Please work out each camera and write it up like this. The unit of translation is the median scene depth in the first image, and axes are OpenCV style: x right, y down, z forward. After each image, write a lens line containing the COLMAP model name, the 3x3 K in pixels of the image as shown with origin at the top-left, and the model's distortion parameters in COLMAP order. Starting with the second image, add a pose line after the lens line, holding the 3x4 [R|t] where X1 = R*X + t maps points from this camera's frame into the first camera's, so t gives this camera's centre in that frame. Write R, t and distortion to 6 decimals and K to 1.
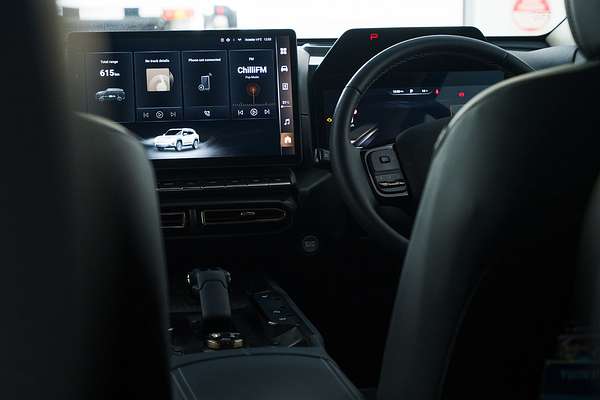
lens RADIAL K [[1434.9, 0, 300.0], [0, 1434.9, 199.9], [0, 0, 1]] dist [0.007328, 0.000000]
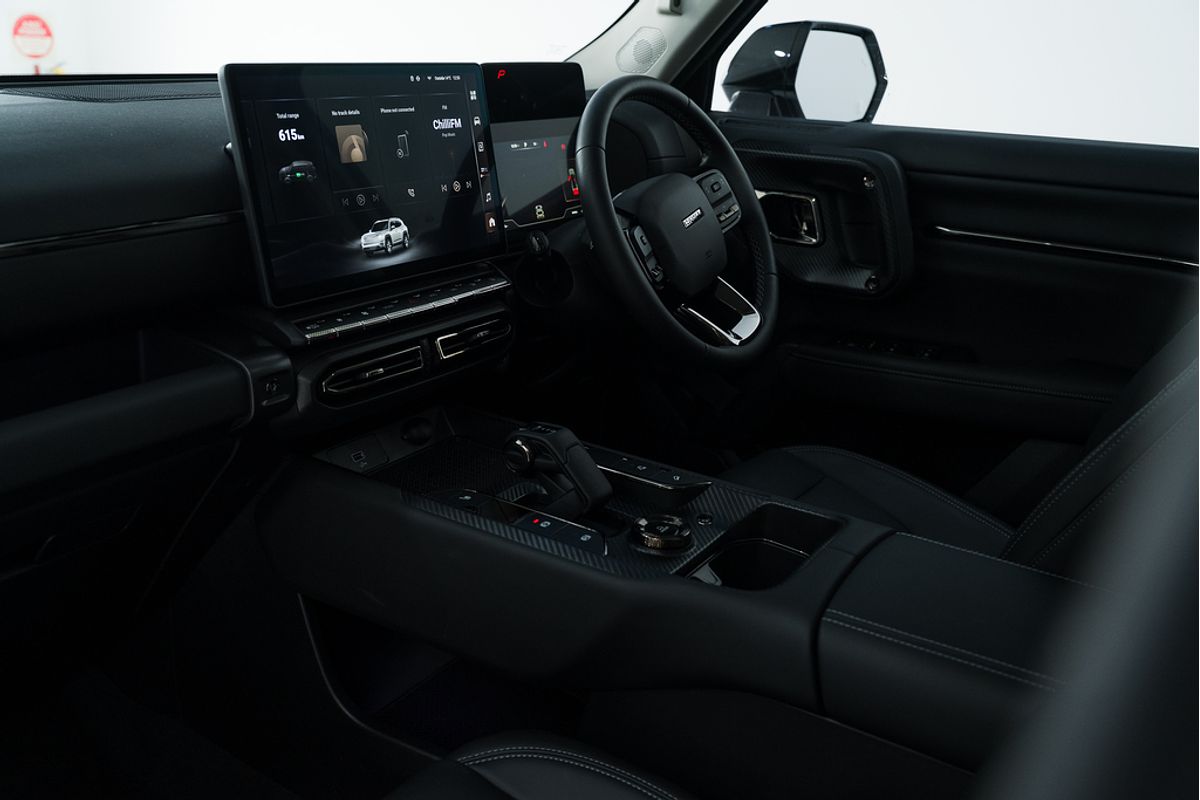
lens RADIAL K [[1126.3, 0, 602.2], [0, 1126.3, 400.8], [0, 0, 1]] dist [0.010349, 0.000000]
pose [[0.718311, -0.185101, 0.670647, -0.370715], [0.064647, 0.977545, 0.200565, -0.065248], [-0.692712, -0.100712, 0.714148, 0.557293]]
